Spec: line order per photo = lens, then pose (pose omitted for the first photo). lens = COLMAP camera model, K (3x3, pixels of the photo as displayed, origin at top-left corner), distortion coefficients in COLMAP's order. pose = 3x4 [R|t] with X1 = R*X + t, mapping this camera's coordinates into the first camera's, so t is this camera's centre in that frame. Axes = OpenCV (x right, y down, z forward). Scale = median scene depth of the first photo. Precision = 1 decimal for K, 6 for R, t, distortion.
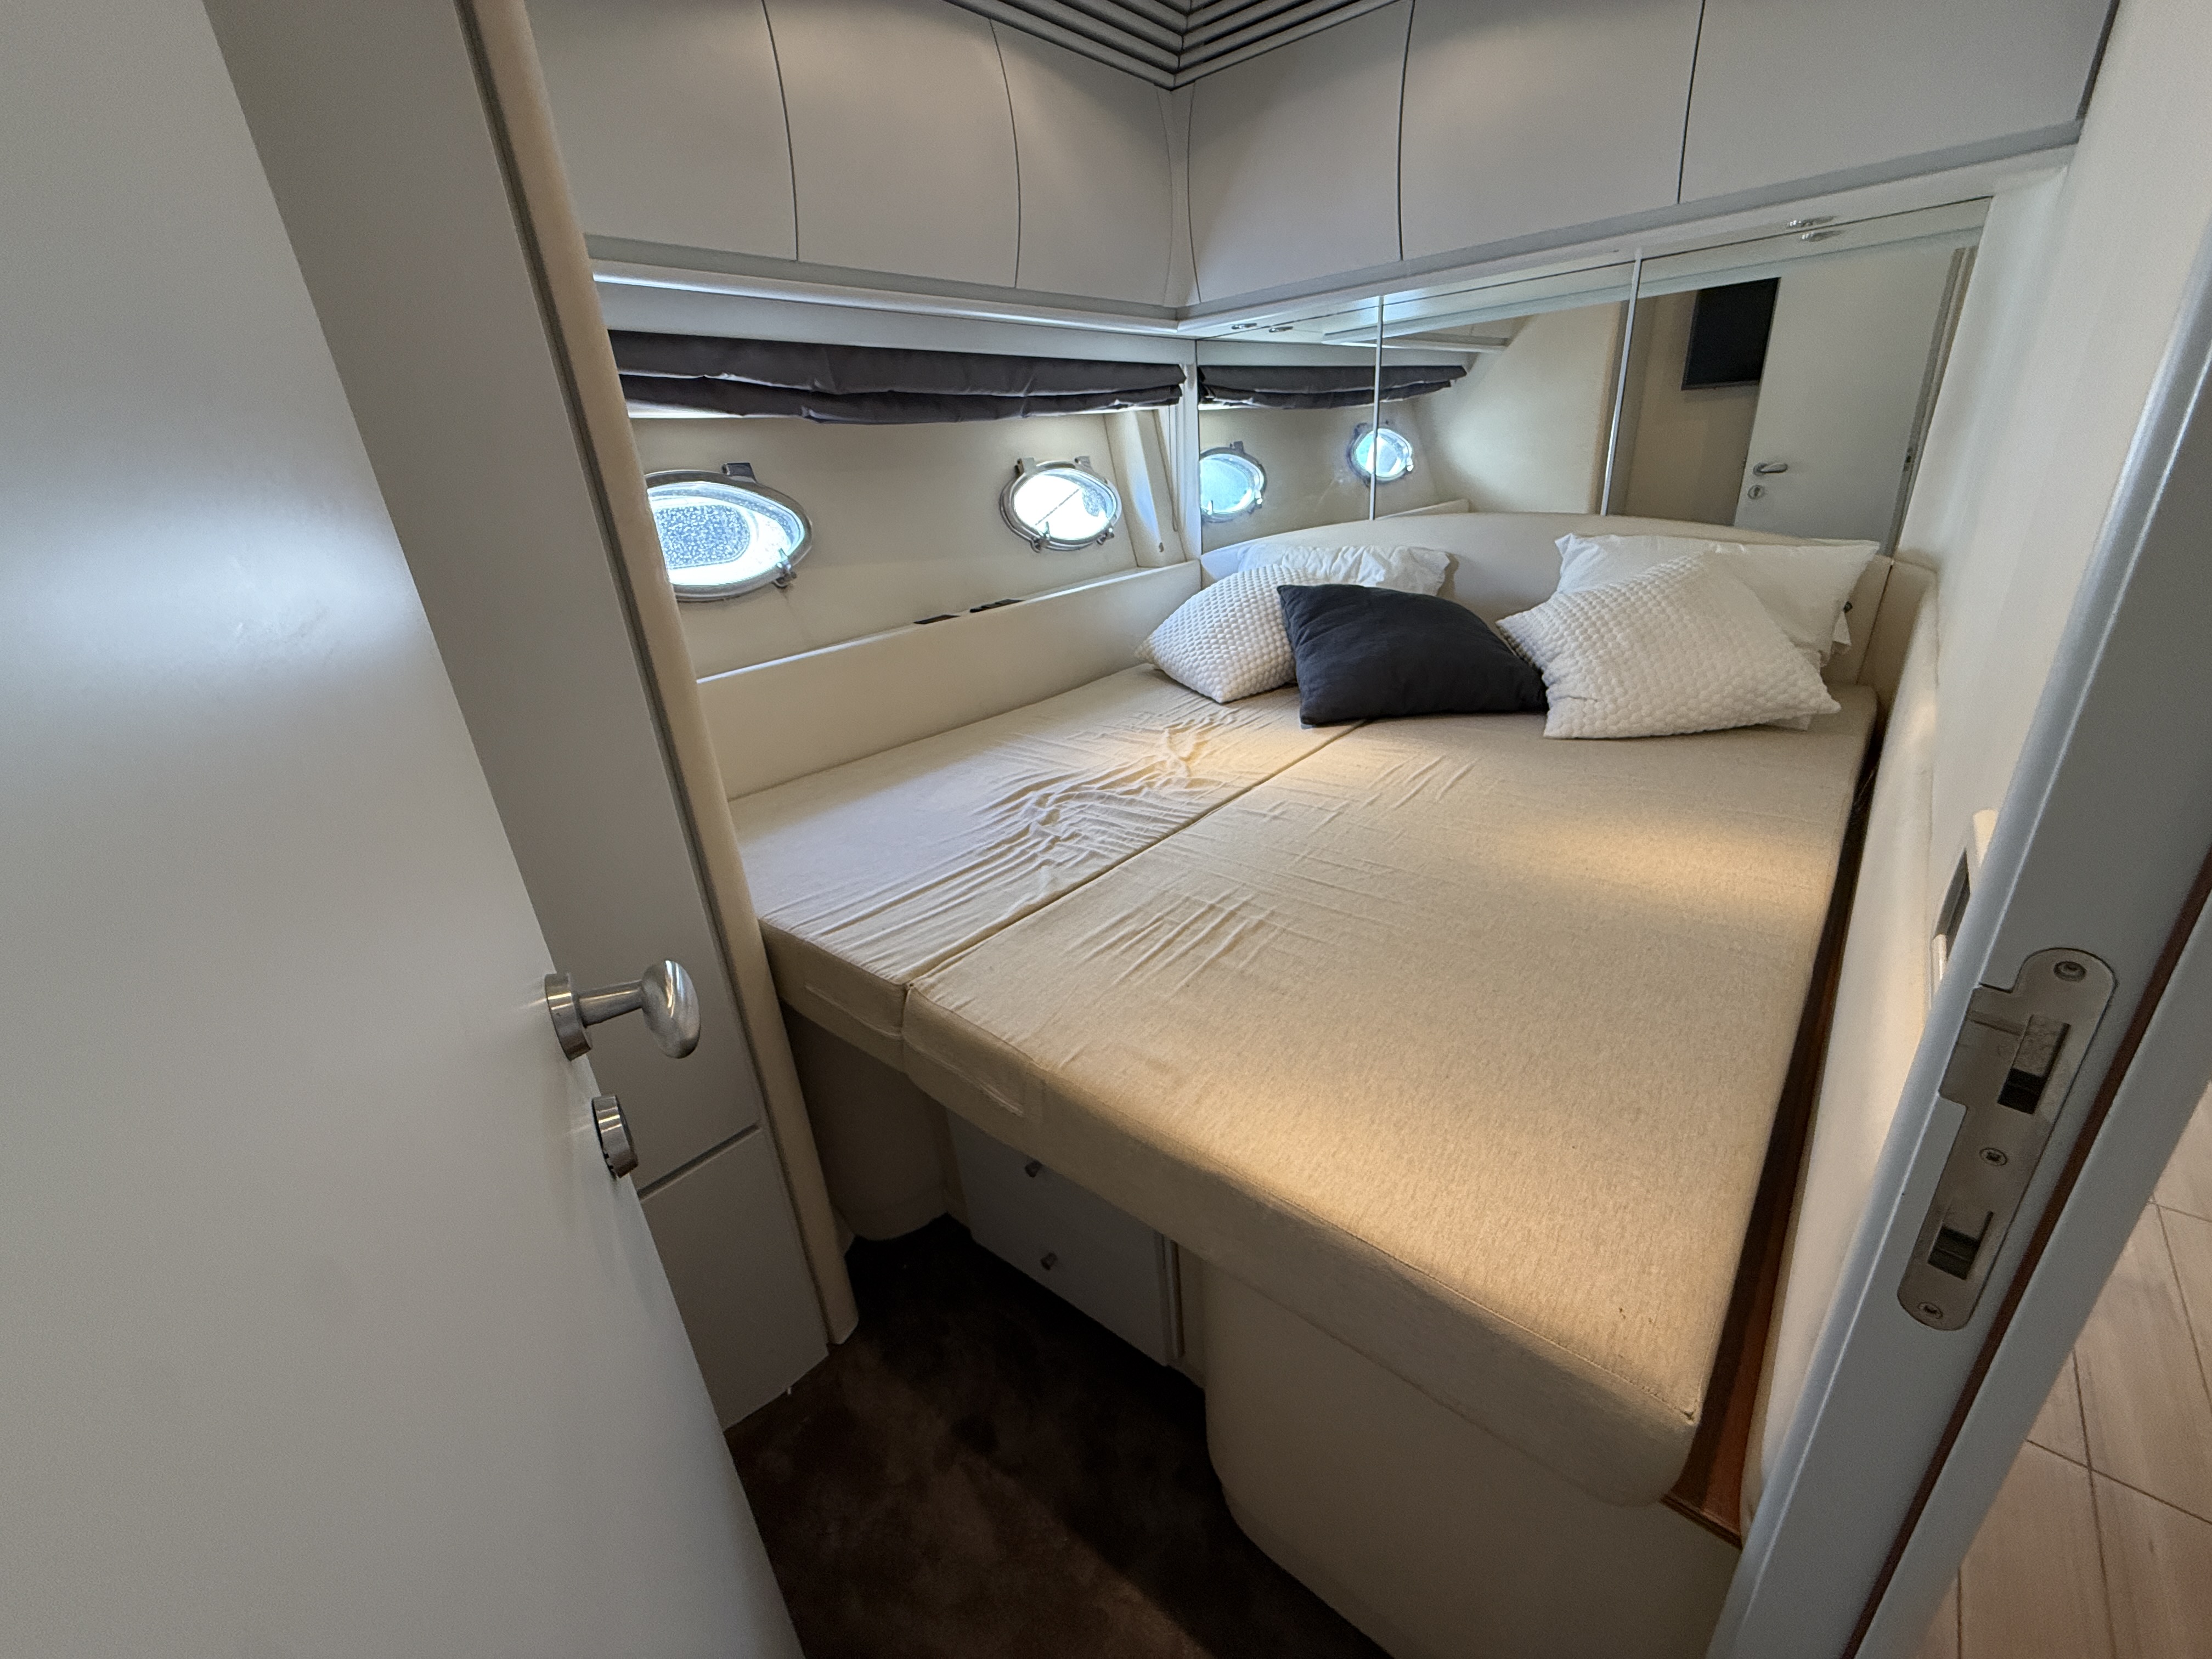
lens RADIAL K [[879.7, 0, 1100.4], [0, 879.7, 834.2], [0, 0, 1]] dist [-0.000743, -0.000368]
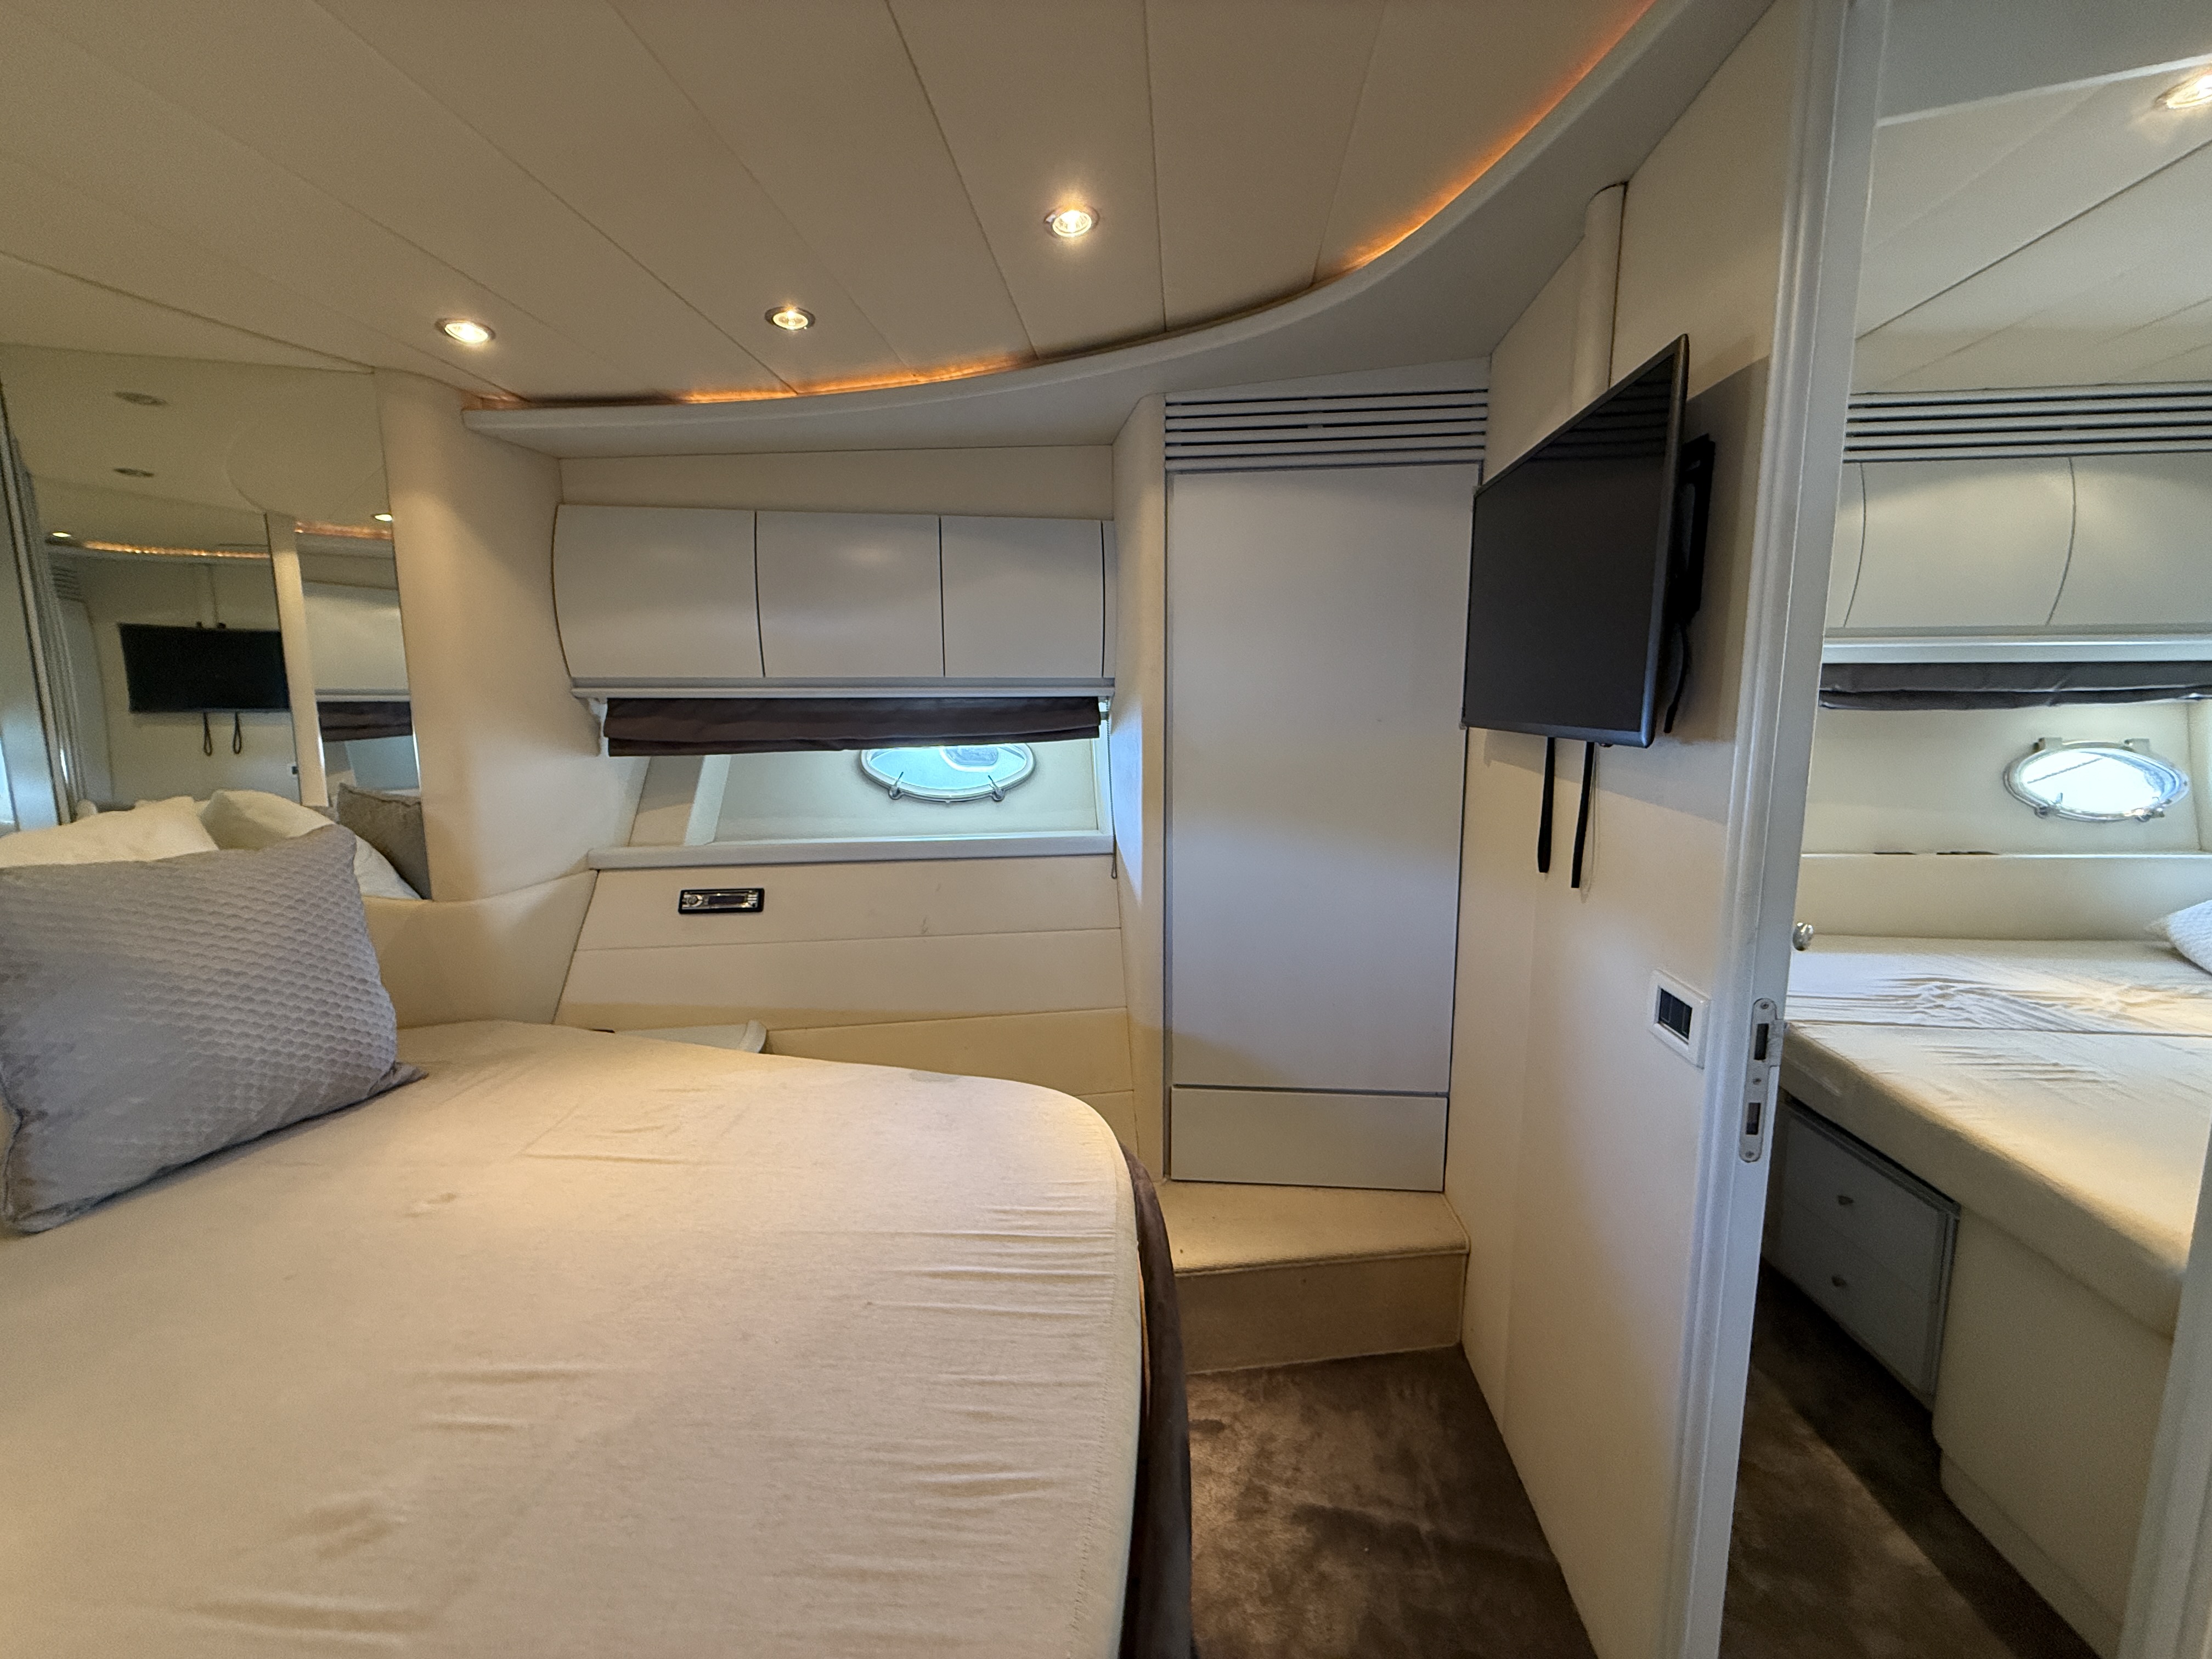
lens RADIAL K [[872.4, 0, 1098.8], [0, 872.4, 833.8], [0, 0, 1]] dist [-0.001652, -0.000591]
pose [[0.560570, 0.179139, -0.808499, 0.215580], [-0.353189, 0.934790, -0.037761, 0.219154], [0.749012, 0.306721, 0.587285, -0.728412]]
